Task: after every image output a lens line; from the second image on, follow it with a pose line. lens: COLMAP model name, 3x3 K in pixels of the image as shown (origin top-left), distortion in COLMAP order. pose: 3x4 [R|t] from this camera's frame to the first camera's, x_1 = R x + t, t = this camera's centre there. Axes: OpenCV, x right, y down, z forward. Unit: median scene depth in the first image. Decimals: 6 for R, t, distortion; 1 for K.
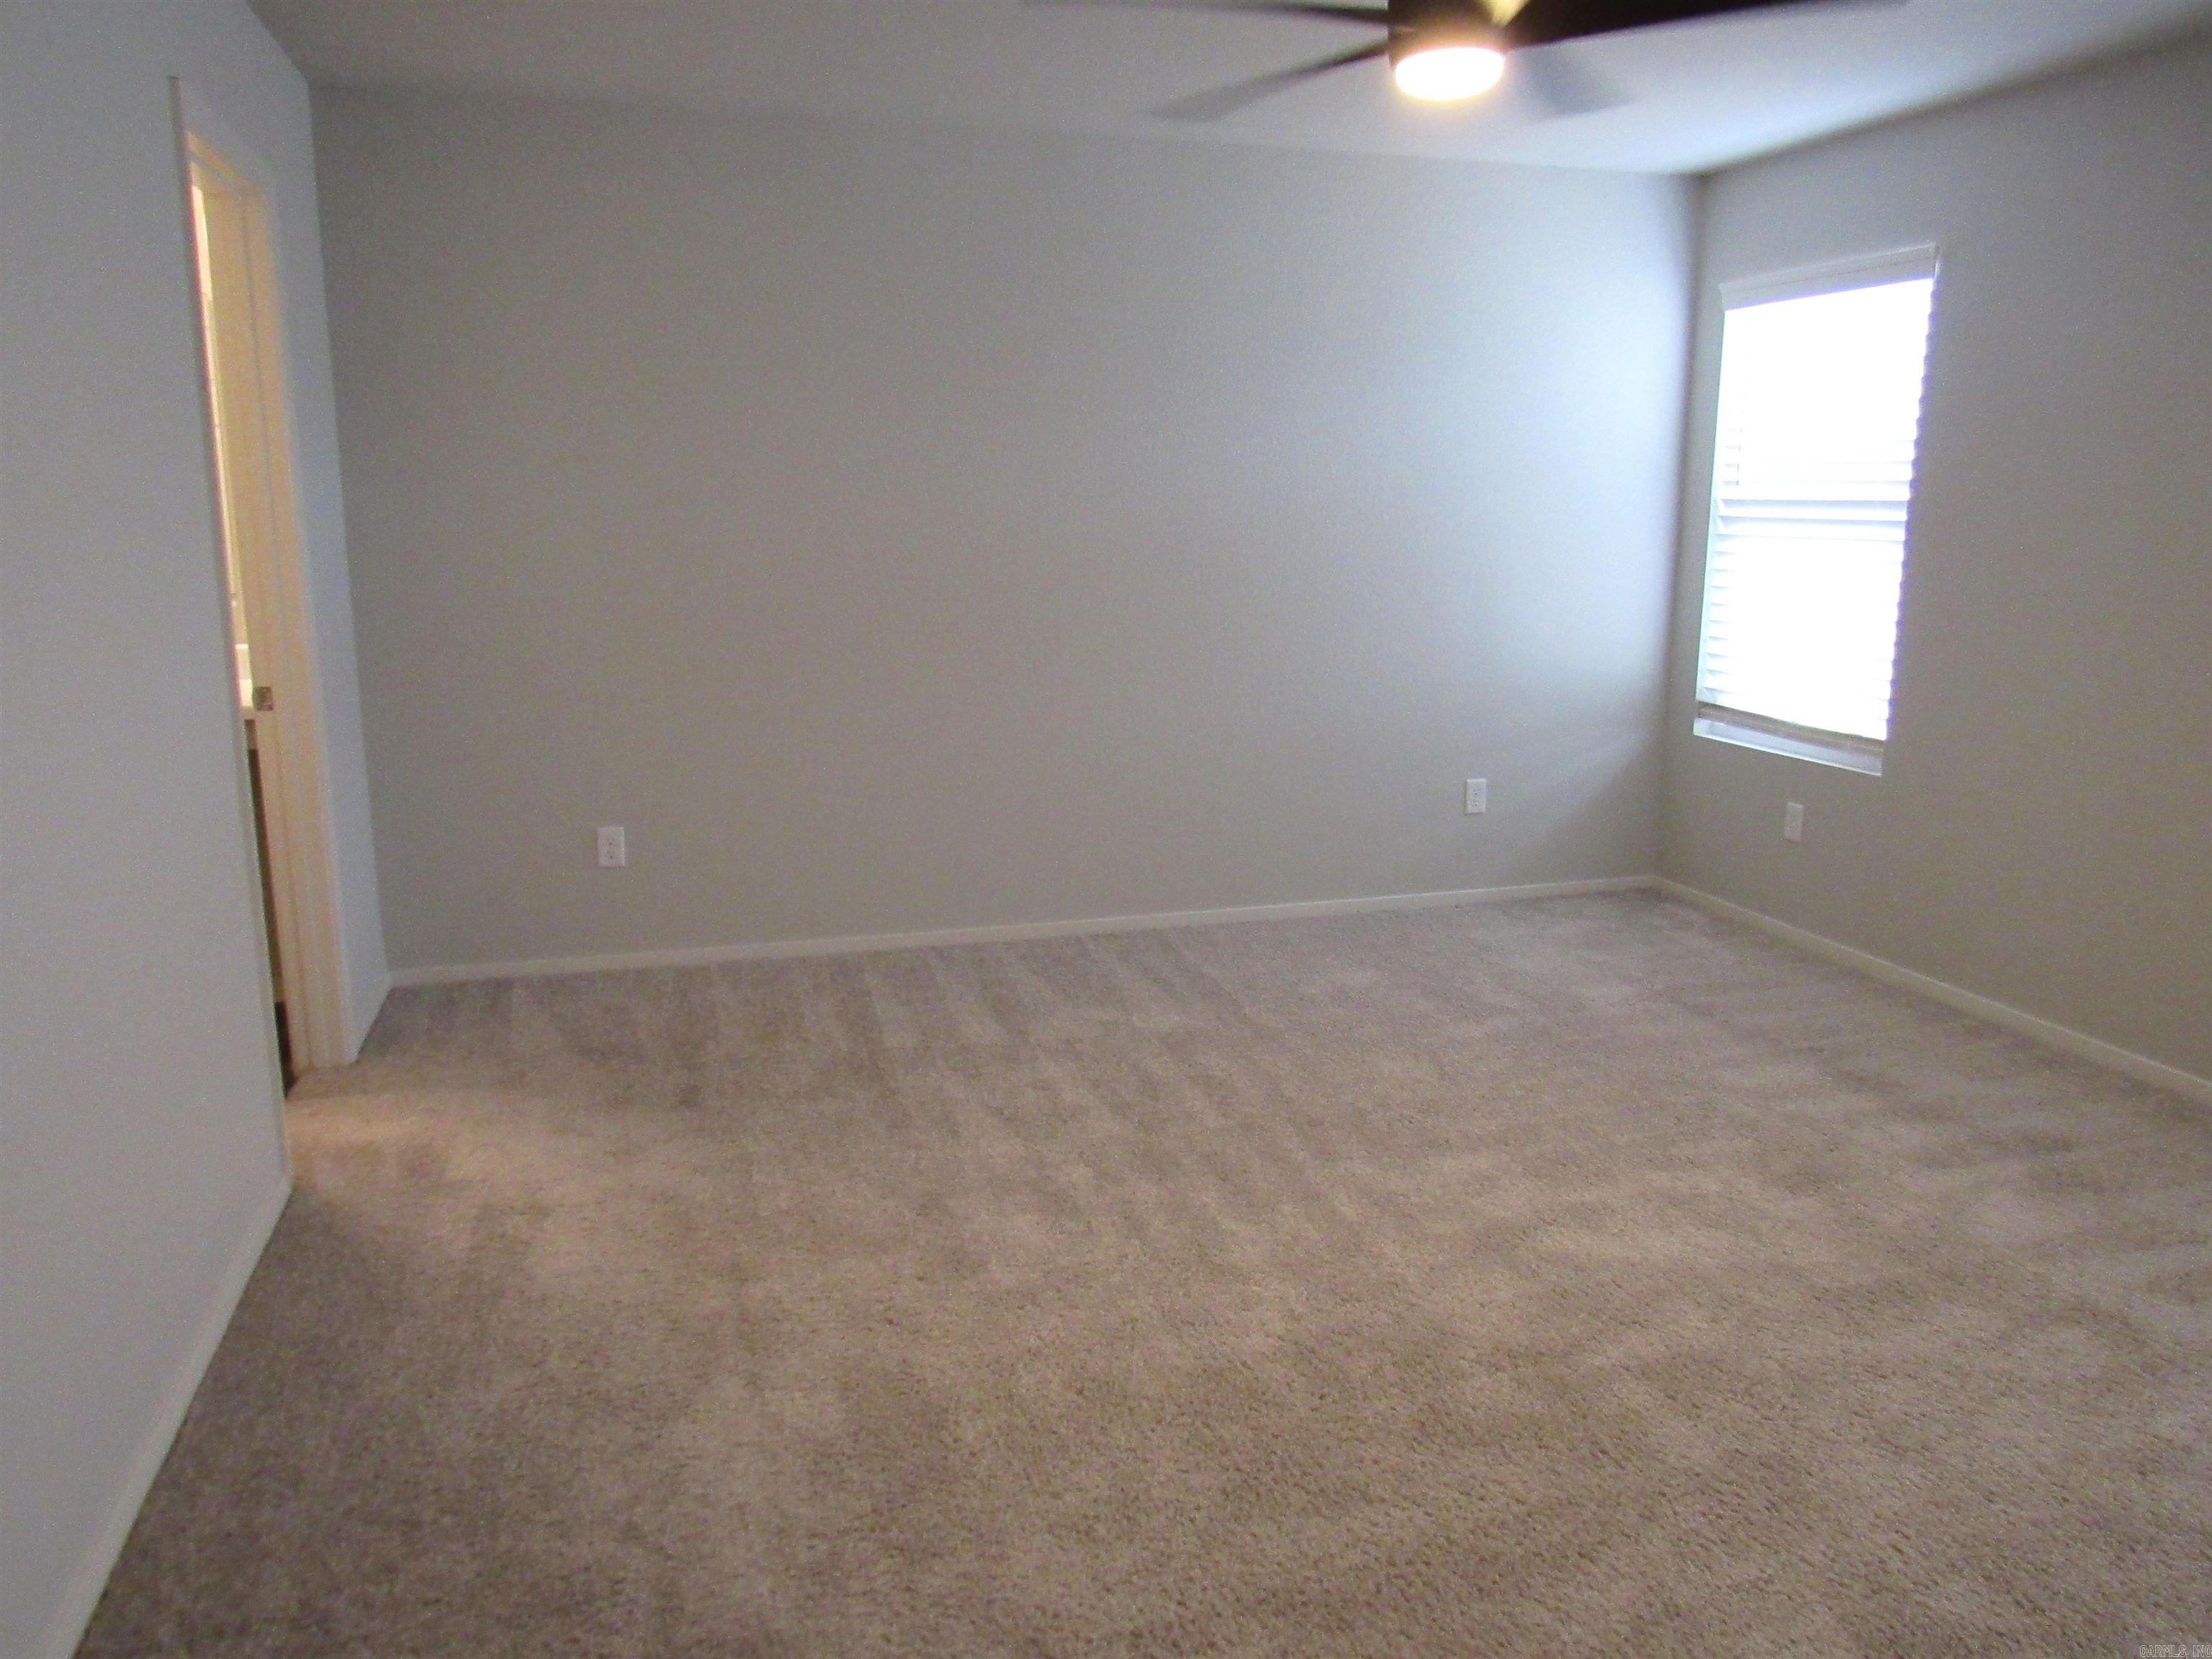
lens RADIAL K [[1594.5, 0, 1107.1], [0, 1594.5, 824.7], [0, 0, 1]] dist [-0.026106, 0.008049]
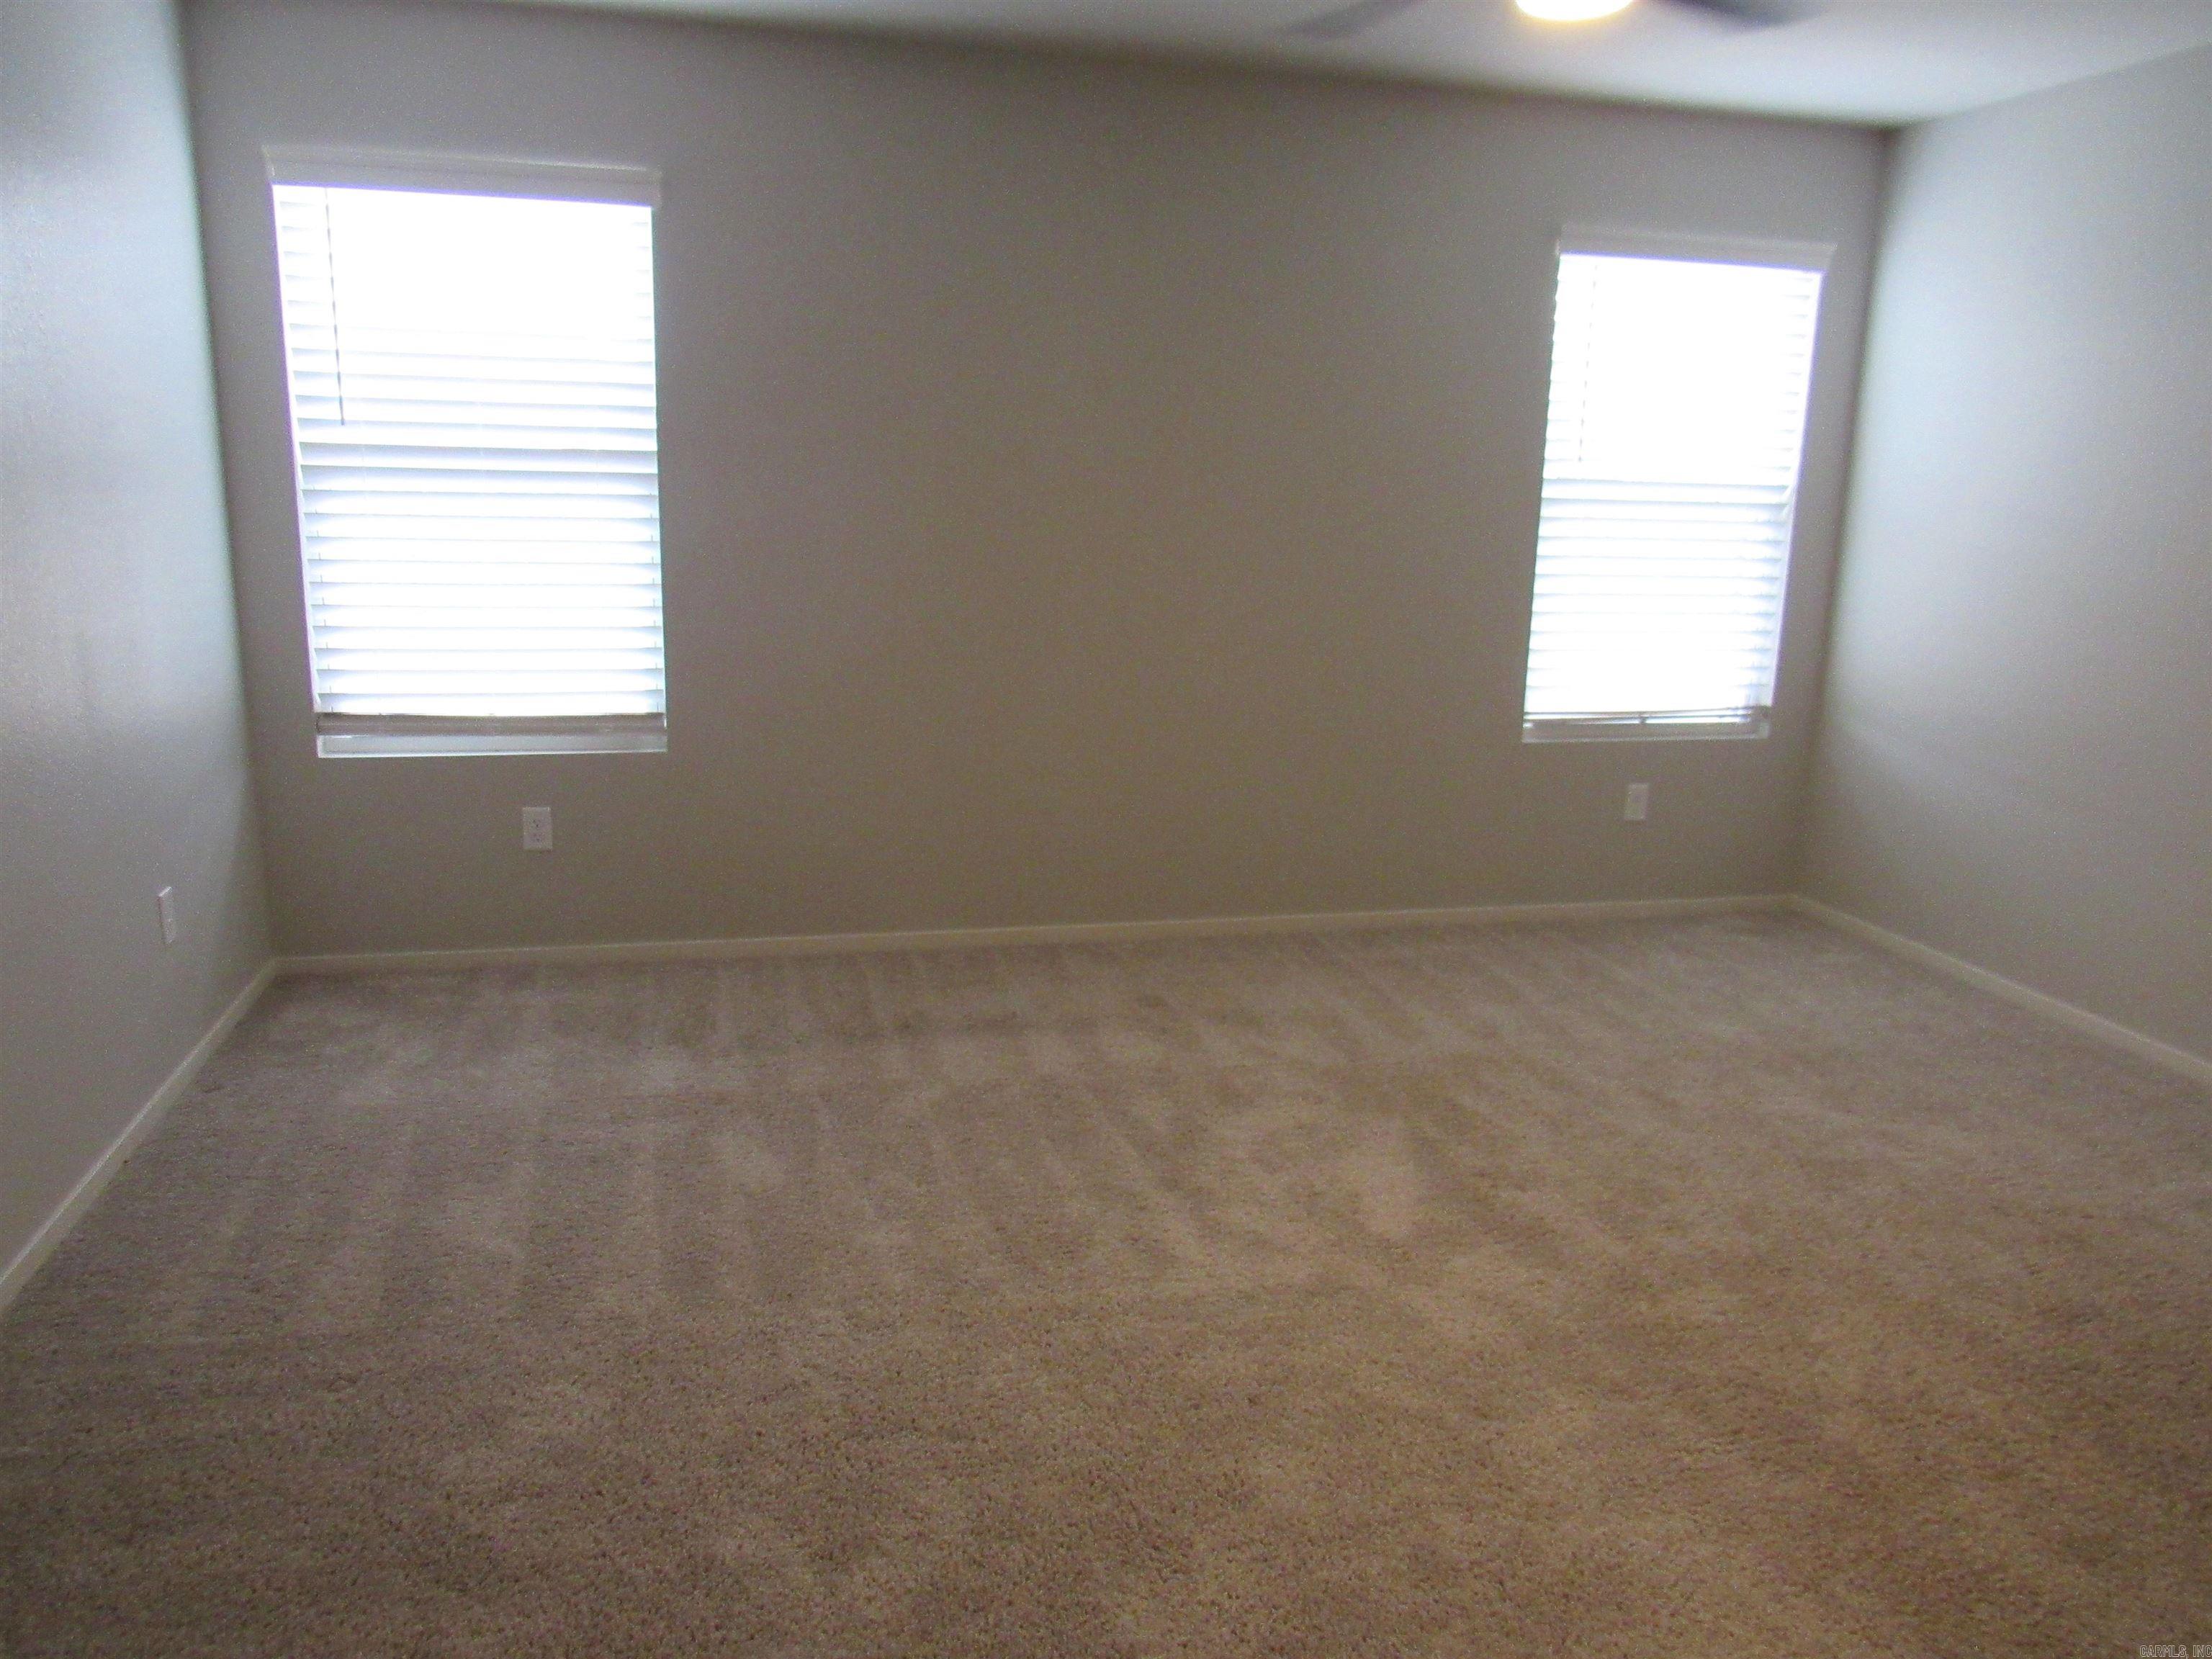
lens RADIAL K [[1594.5, 0, 1107.1], [0, 1594.5, 824.7], [0, 0, 1]] dist [-0.026106, 0.008049]
pose [[0.035988, -0.220500, 0.974723, -0.418312], [0.173438, 0.961932, 0.211203, -0.141643], [-0.984187, 0.161453, 0.072861, 0.688650]]
